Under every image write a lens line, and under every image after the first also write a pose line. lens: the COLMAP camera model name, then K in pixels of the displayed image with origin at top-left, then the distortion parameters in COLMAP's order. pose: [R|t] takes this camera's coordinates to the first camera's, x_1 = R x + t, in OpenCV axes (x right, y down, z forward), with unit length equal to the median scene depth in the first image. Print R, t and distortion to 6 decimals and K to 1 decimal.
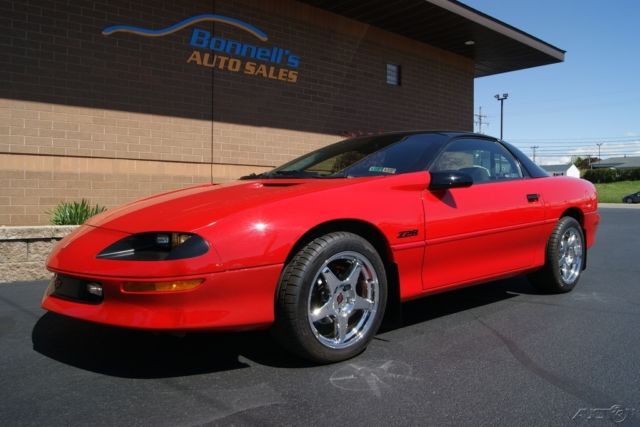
lens RADIAL K [[501.8, 0, 320.0], [0, 501.8, 213.5], [0, 0, 1]] dist [-0.085763, 0.015179]
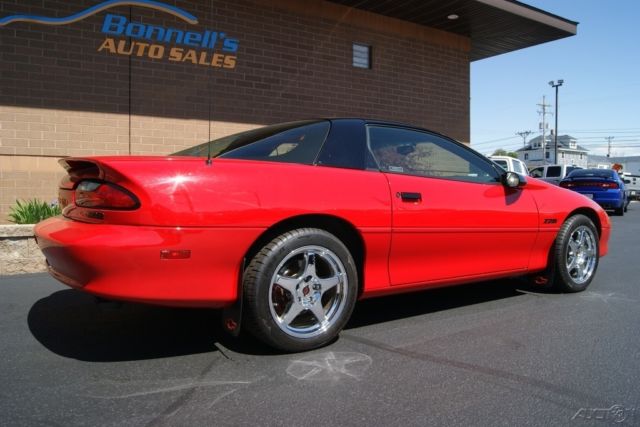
lens RADIAL K [[501.8, 0, 320.0], [0, 501.8, 213.5], [0, 0, 1]] dist [-0.085763, 0.015179]
pose [[0.991224, -0.001373, -0.132188, 0.245229], [0.002650, 0.999951, 0.009487, -0.005677], [0.132168, -0.009754, 0.991179, 0.126271]]
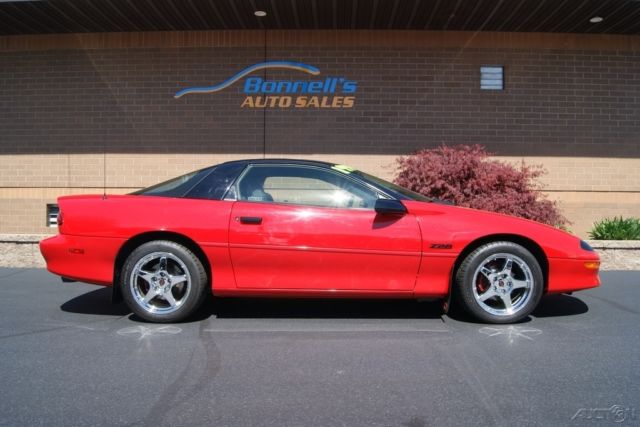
lens RADIAL K [[501.8, 0, 320.0], [0, 501.8, 213.5], [0, 0, 1]] dist [-0.085763, 0.015179]
pose [[0.751506, -0.004173, -0.659713, 0.636283], [-0.021184, 0.999312, -0.030453, -0.007137], [0.659386, 0.036861, 0.750900, 0.191599]]
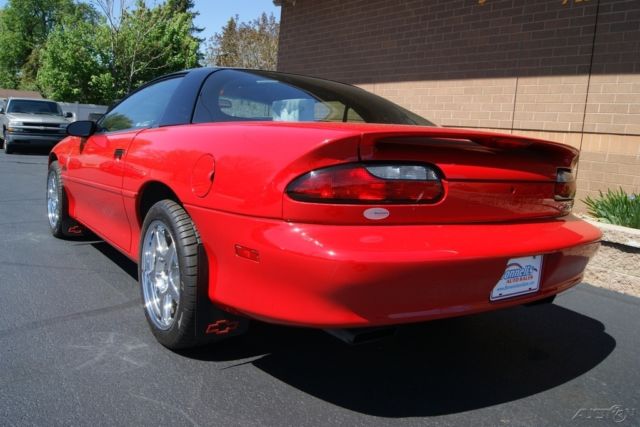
lens RADIAL K [[536.8, 0, 320.0], [0, 536.8, 213.5], [0, 0, 1]] dist [-0.104024, 0.045476]
pose [[-0.074377, 0.119476, -0.990047, 0.565965], [-0.116957, 0.984900, 0.127642, -0.034378], [0.990348, 0.125286, -0.059280, 0.648702]]
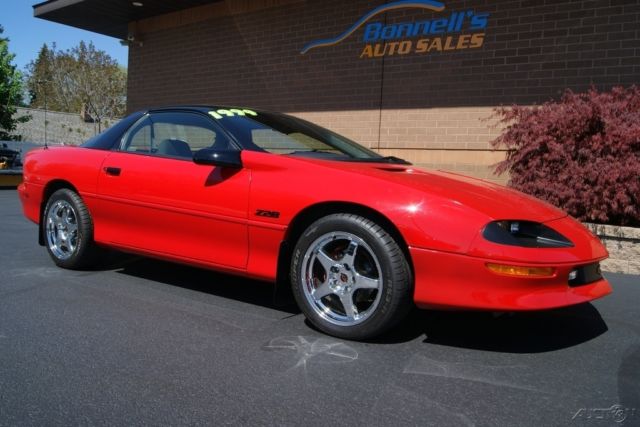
lens RADIAL K [[510.9, 0, 325.7], [0, 510.9, 216.8], [0, 0, 1]] dist [-0.078458, 0.007184]
pose [[0.272319, 0.082929, -0.958627, 0.762084], [-0.074528, 0.995104, 0.064913, -0.016750], [0.959316, 0.053767, 0.277166, 0.576607]]
